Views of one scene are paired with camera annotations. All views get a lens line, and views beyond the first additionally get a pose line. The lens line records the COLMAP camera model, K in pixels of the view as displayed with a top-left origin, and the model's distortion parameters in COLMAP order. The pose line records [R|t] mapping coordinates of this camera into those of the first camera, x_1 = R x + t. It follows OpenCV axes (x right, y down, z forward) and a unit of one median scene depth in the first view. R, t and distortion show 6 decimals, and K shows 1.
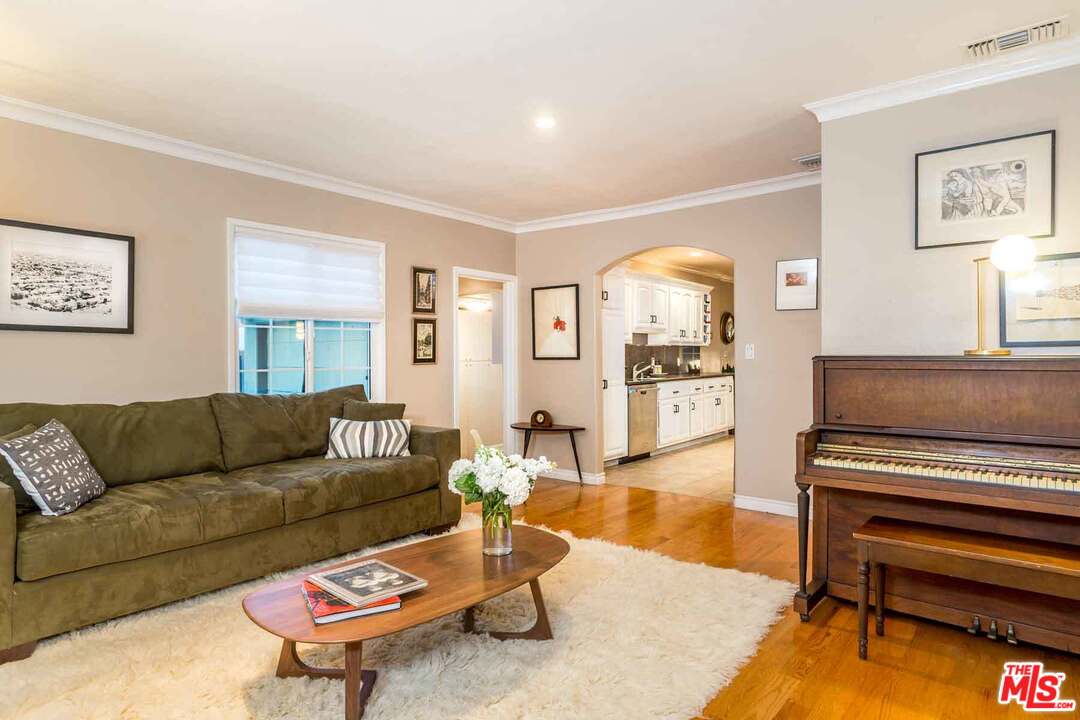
lens RADIAL K [[633.3, 0, 540.0], [0, 633.3, 360.0], [0, 0, 1]] dist [-0.003138, 0.000777]
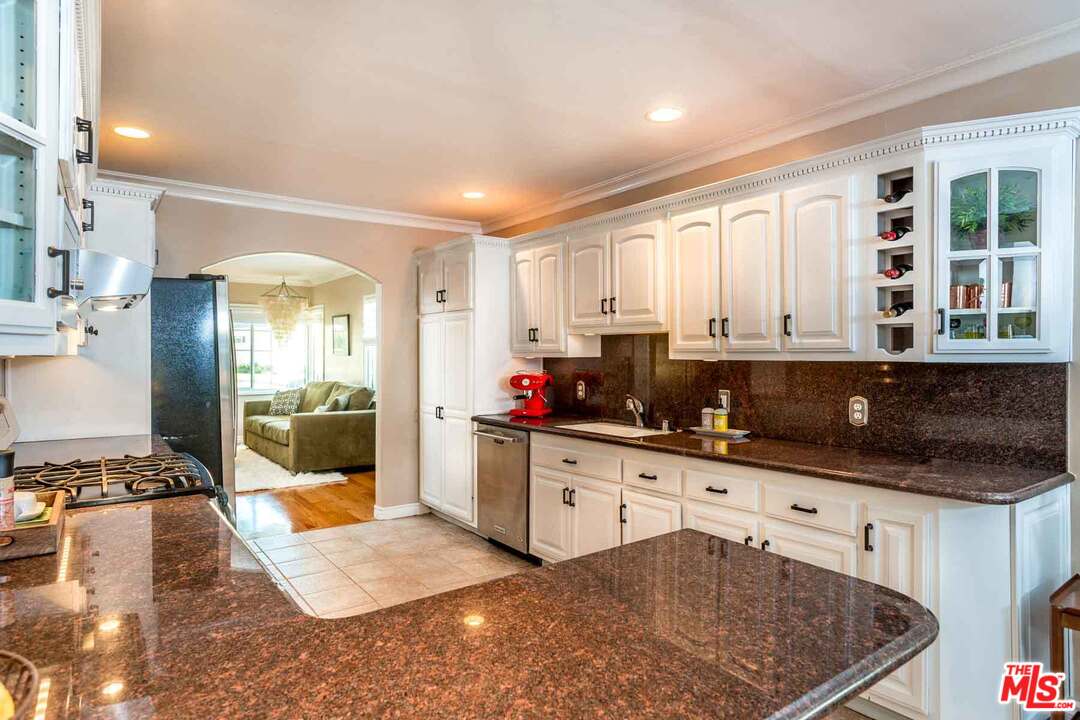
lens RADIAL K [[592.1, 0, 540.0], [0, 592.1, 360.0], [0, 0, 1]] dist [-0.000564, 0.000188]
pose [[-0.235899, 0.010330, -0.971723, 0.636627], [-0.004127, 0.999924, 0.011632, -0.029908], [0.971769, 0.006754, -0.235838, 1.063133]]
